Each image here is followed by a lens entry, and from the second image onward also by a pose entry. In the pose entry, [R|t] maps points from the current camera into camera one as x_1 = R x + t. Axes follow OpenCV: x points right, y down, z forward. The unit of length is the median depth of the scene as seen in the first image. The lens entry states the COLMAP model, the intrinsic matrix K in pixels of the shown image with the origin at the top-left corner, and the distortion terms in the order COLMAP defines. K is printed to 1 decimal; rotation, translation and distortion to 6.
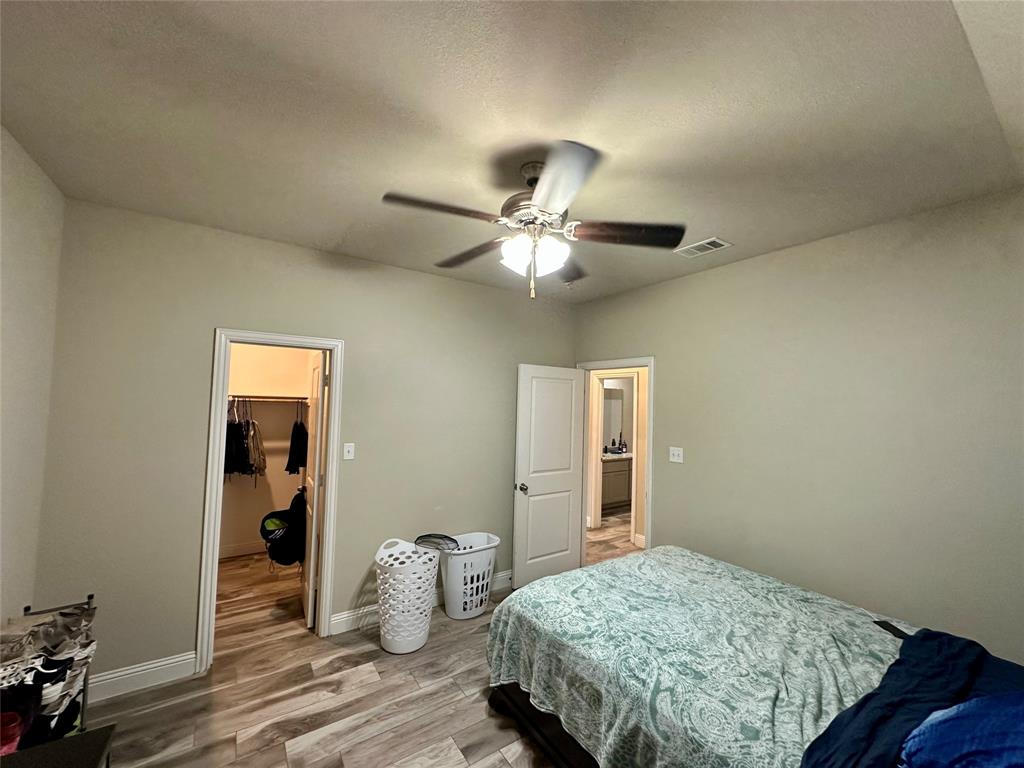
lens RADIAL K [[409.2, 0, 512.0], [0, 409.2, 384.0], [0, 0, 1]] dist [-0.003916, 0.001029]
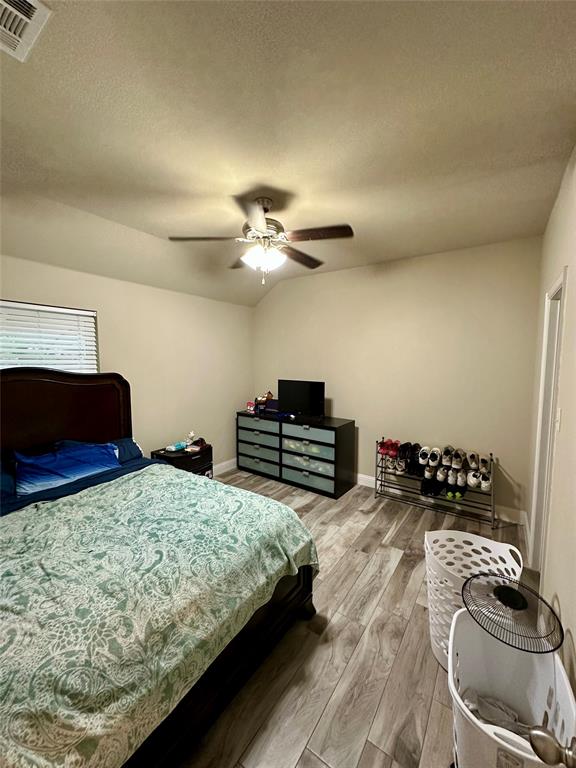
lens RADIAL K [[306.9, 0, 288.0], [0, 306.9, 384.0], [0, 0, 1]] dist [-0.003916, 0.001029]
pose [[-0.931481, -0.001364, -0.363788, 0.342276], [-0.011586, 0.999597, 0.025916, 0.130453], [0.363606, 0.028355, -0.931121, 1.842468]]
